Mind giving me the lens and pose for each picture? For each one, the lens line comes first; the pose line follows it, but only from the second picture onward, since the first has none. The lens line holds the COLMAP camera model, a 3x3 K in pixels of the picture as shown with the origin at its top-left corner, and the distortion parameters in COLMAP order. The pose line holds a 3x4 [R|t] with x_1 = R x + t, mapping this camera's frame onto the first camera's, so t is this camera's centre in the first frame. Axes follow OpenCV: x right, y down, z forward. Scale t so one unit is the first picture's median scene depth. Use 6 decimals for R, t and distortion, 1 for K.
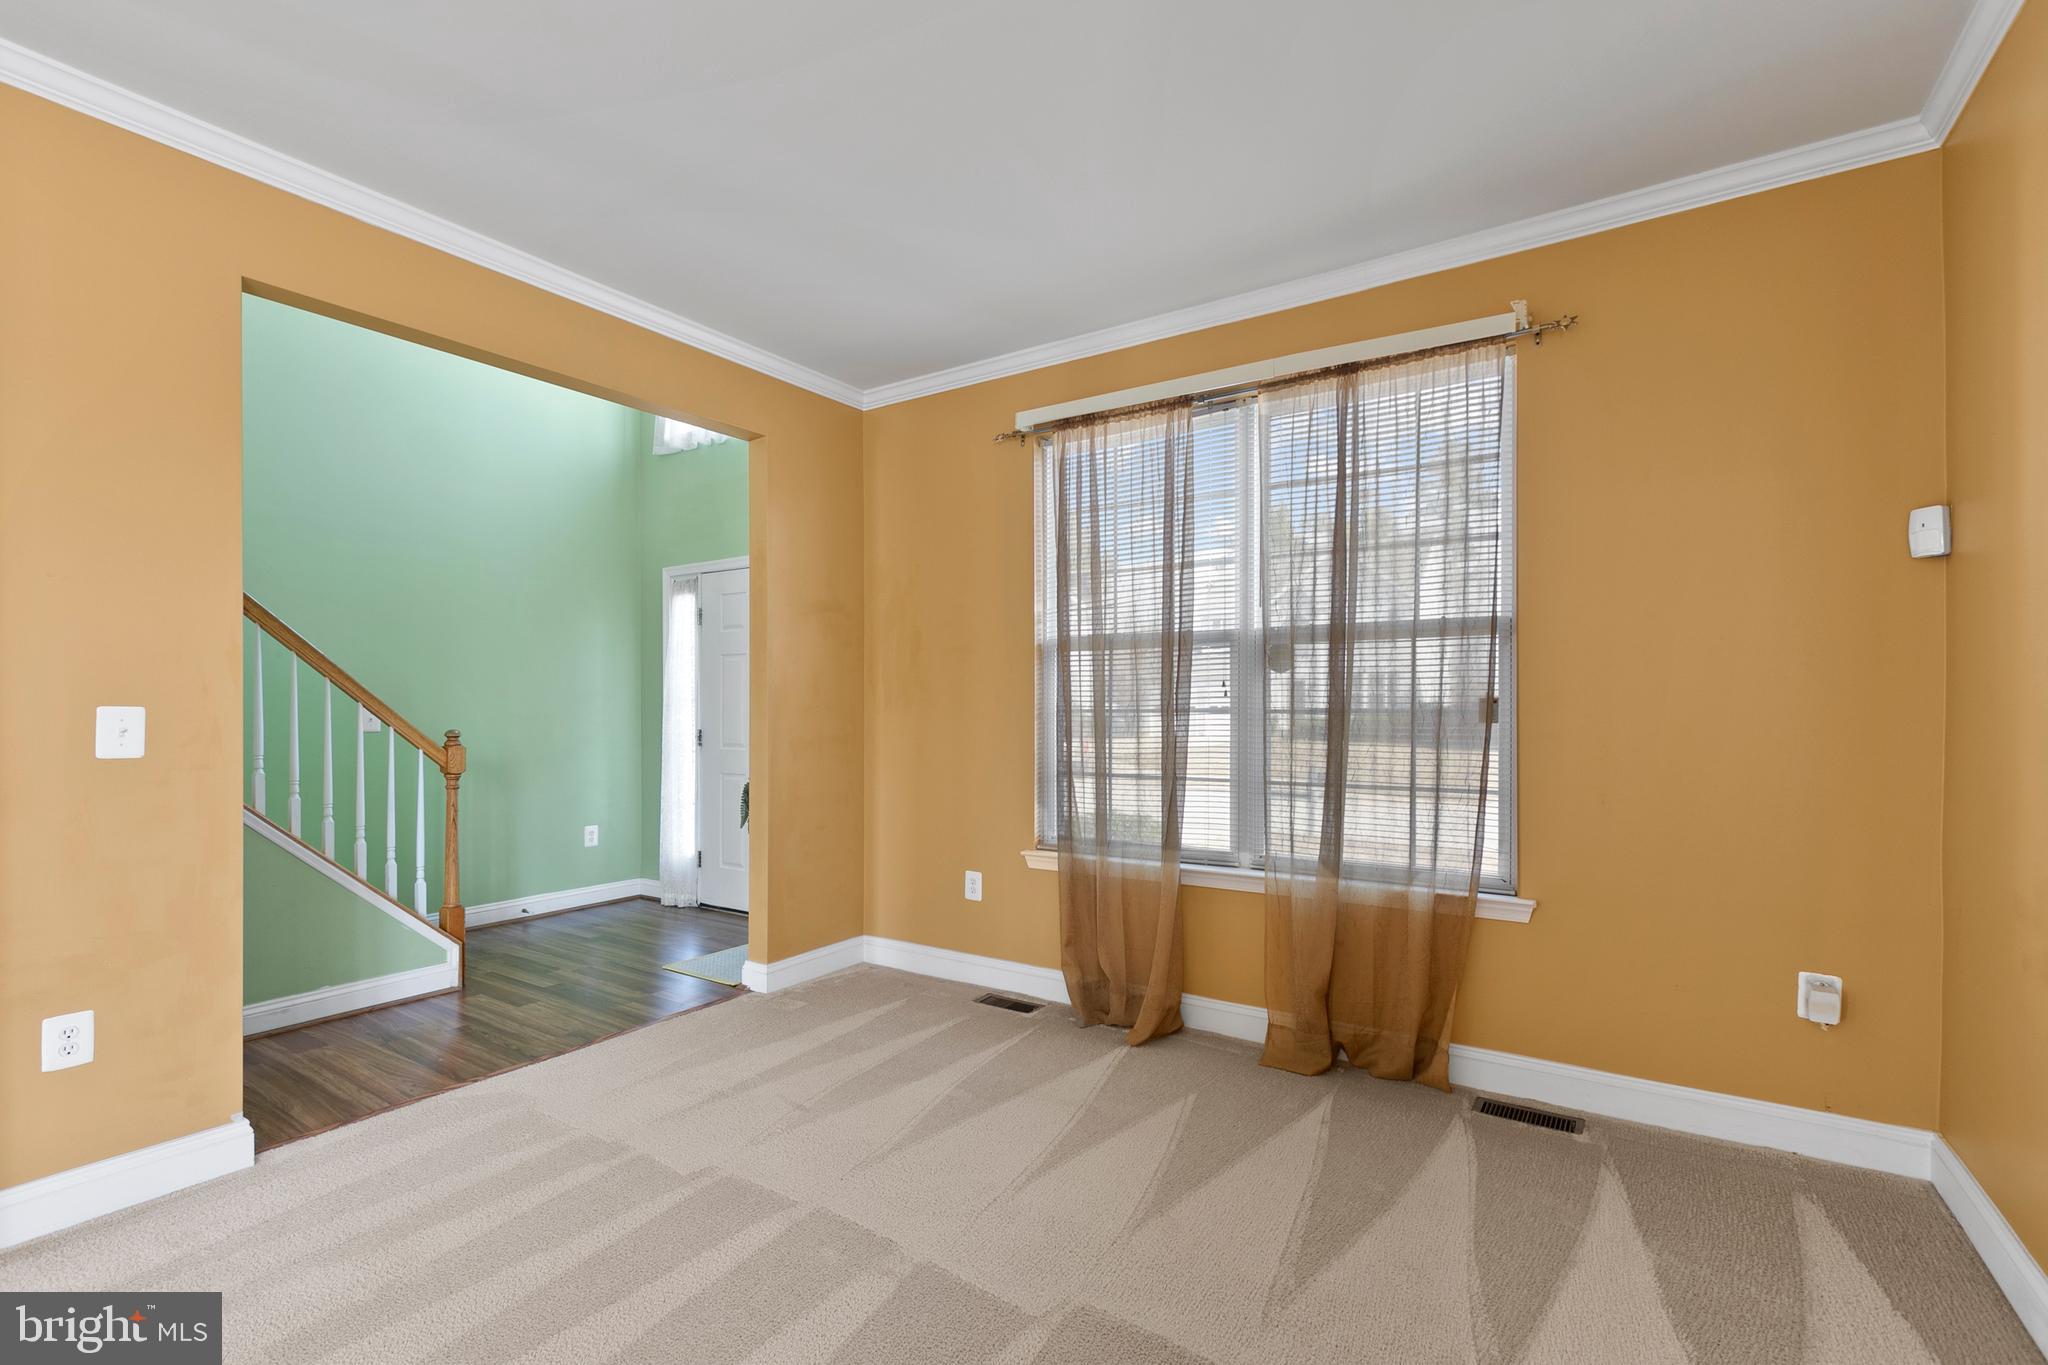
lens RADIAL K [[907.7, 0, 1018.9], [0, 907.7, 691.0], [0, 0, 1]] dist [-0.002624, 0.001526]
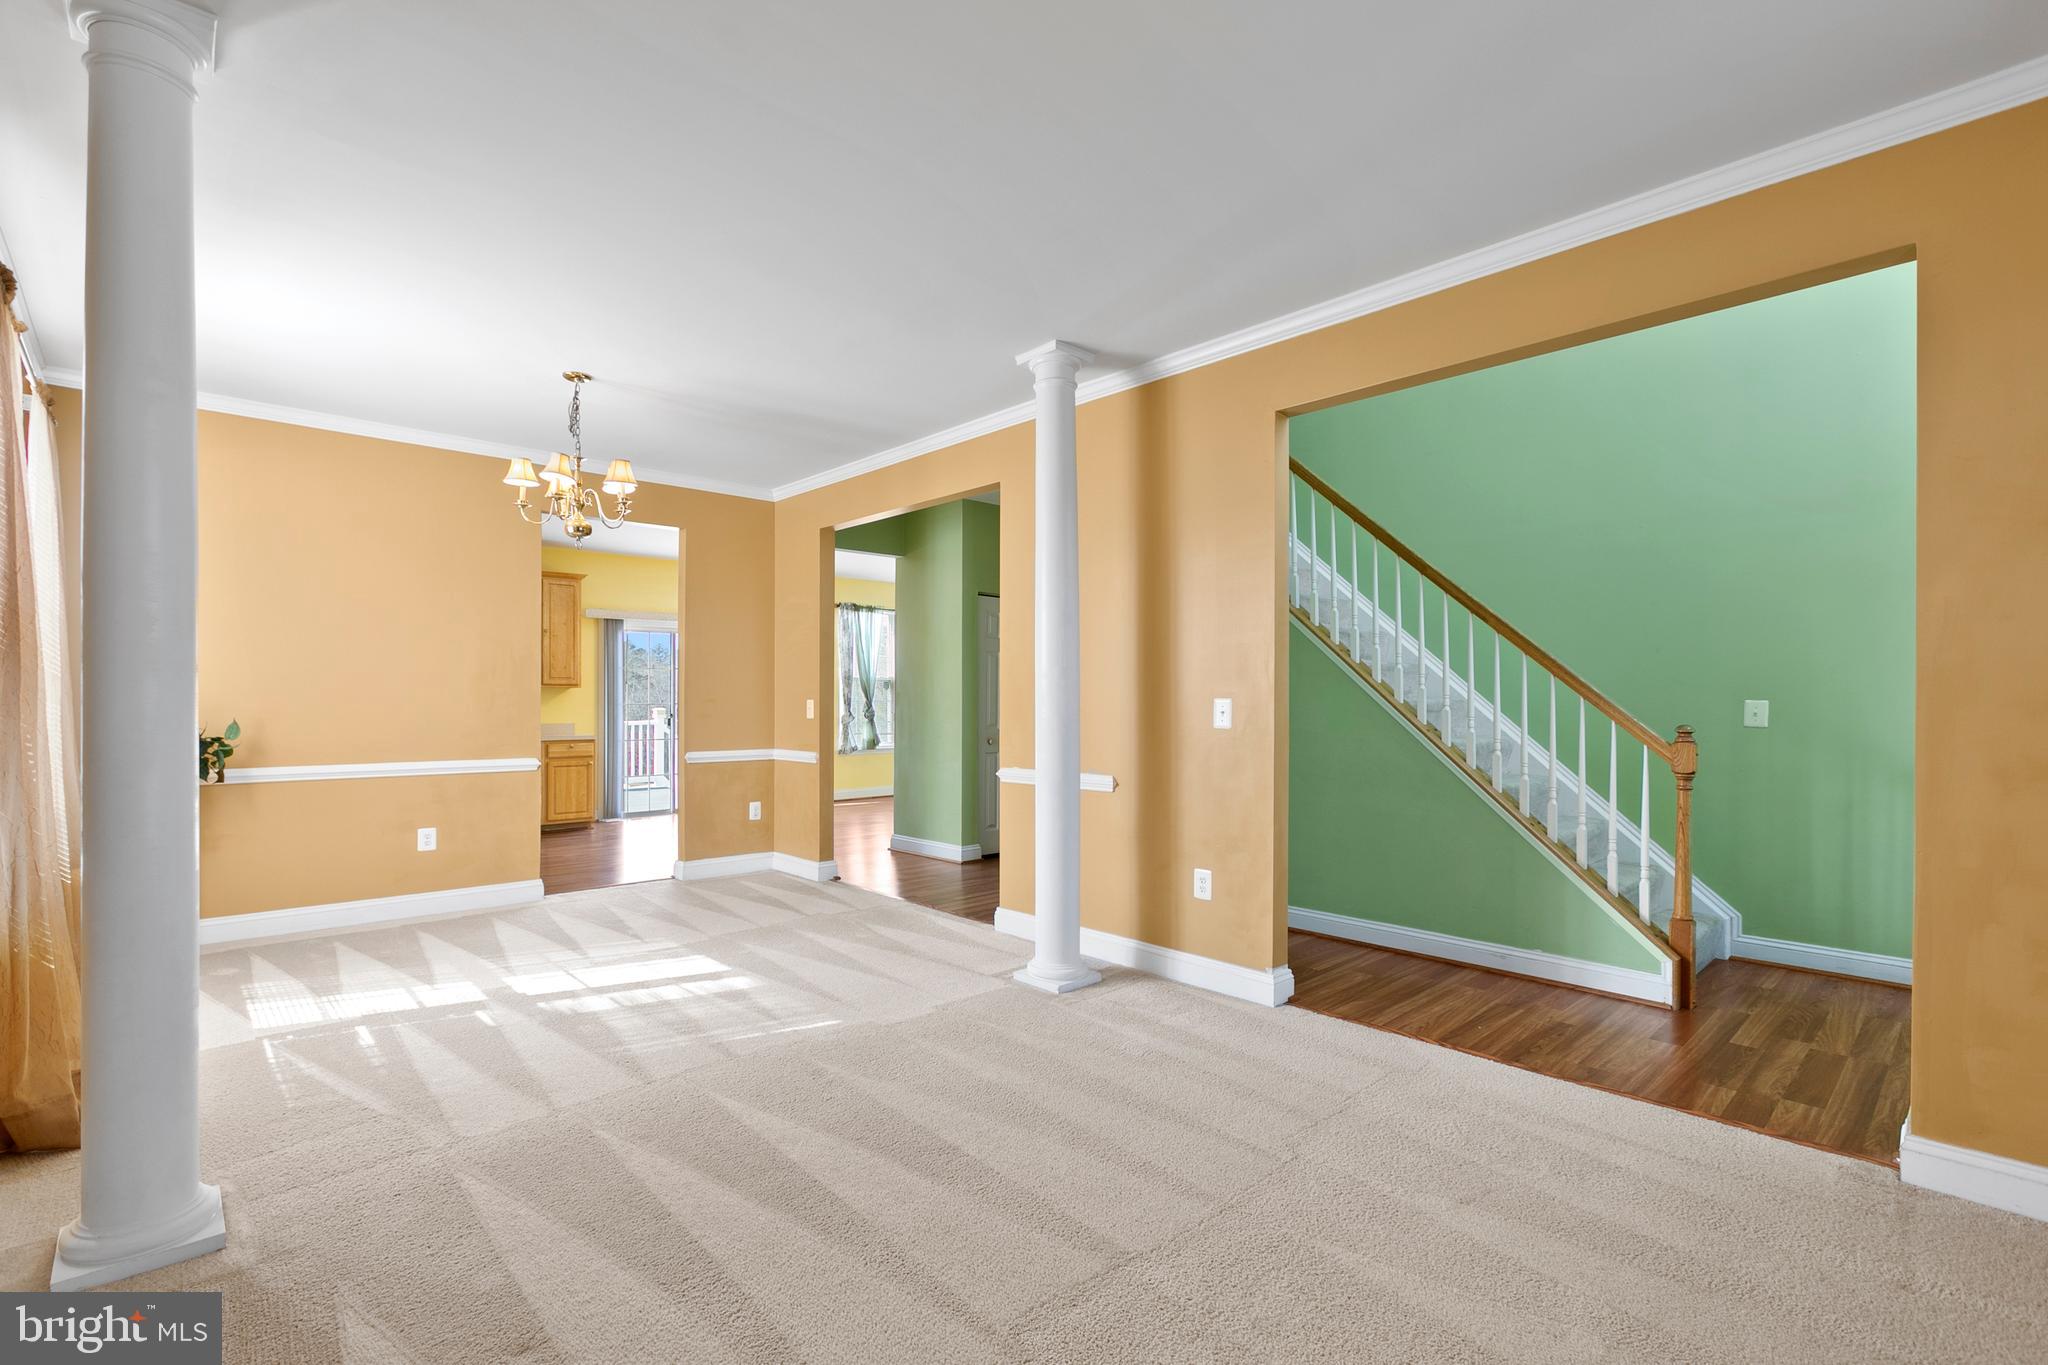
lens RADIAL K [[907.7, 0, 981.7], [0, 907.7, 701.5], [0, 0, 1]] dist [-0.002624, 0.001526]
pose [[-0.250512, 0.000124, -0.968114, 0.498608], [0.014902, 0.999882, -0.003728, 0.015468], [0.967999, -0.015360, -0.250484, 0.641875]]
